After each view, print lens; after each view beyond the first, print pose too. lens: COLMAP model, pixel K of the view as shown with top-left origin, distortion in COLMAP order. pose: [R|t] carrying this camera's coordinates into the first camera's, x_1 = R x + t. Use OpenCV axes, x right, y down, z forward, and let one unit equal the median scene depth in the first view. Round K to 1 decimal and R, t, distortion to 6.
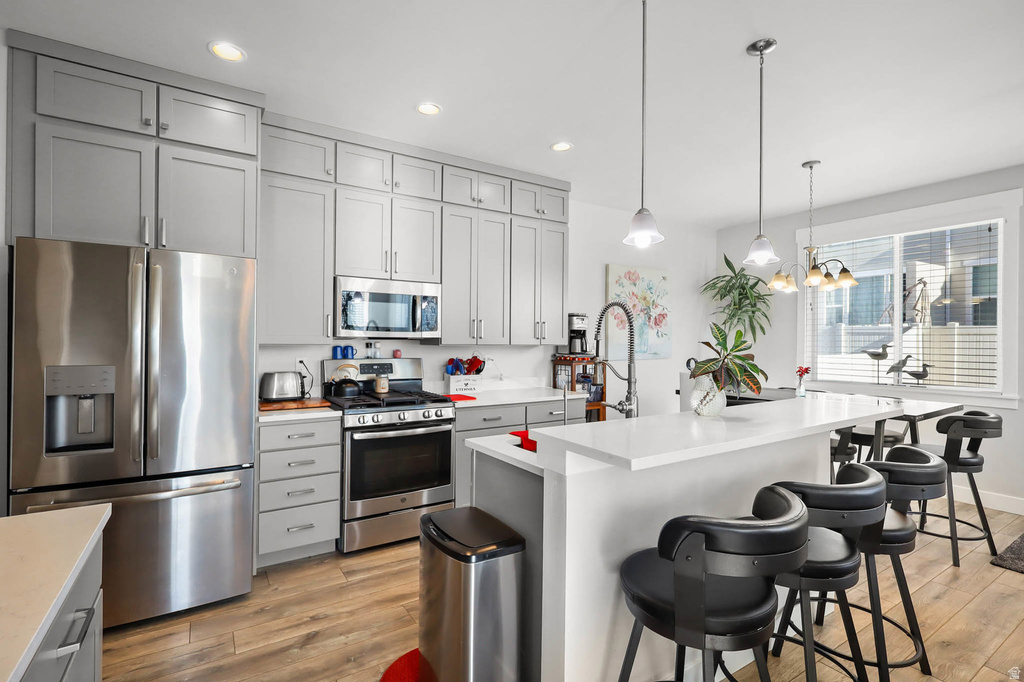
lens RADIAL K [[476.5, 0, 503.5], [0, 476.5, 341.9], [0, 0, 1]] dist [-0.001000, 0.000005]
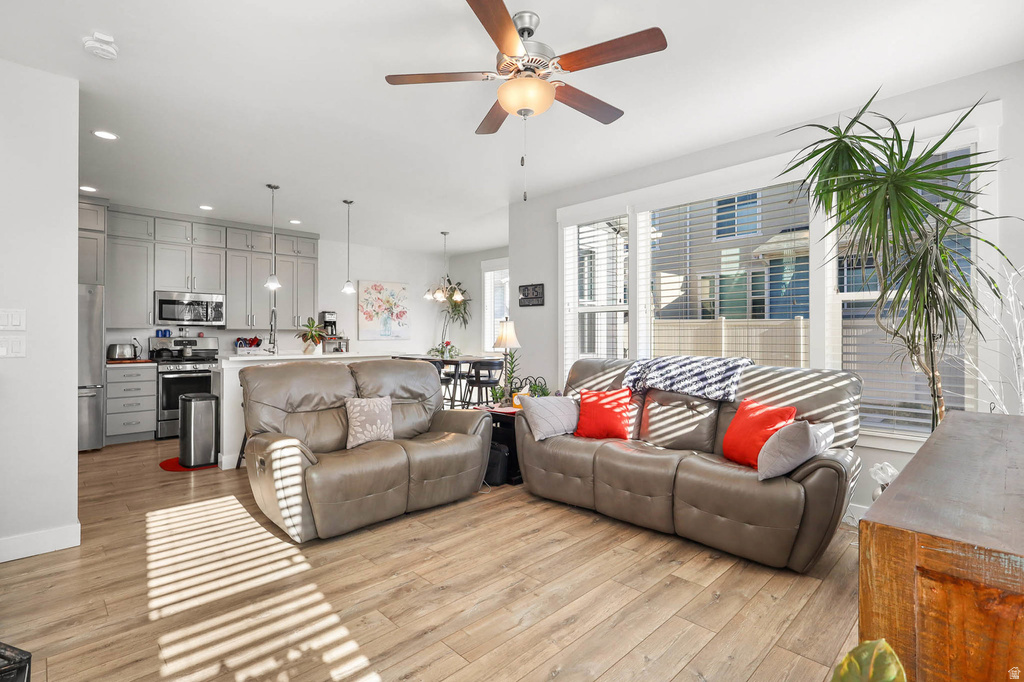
lens RADIAL K [[488.5, 0, 513.8], [0, 488.5, 336.1], [0, 0, 1]] dist [0.000174, 0.000179]
pose [[0.977282, -0.002751, 0.211927, 0.529606], [0.001860, 0.999989, 0.004402, 0.025595], [-0.211937, -0.003908, 0.977276, -1.000280]]
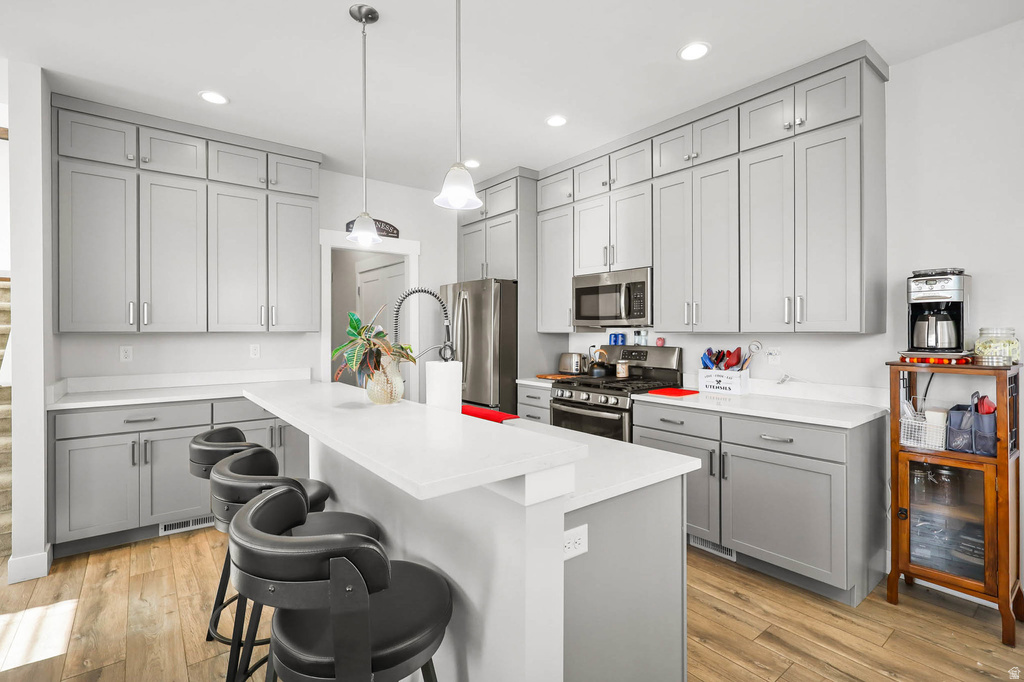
lens RADIAL K [[481.5, 0, 512.2], [0, 481.5, 333.1], [0, 0, 1]] dist [0.000409, 0.000592]
pose [[0.100602, -0.002622, -0.994923, 0.777809], [0.000690, 0.999996, -0.002565, 0.009672], [0.994926, -0.000429, 0.100604, 0.633446]]
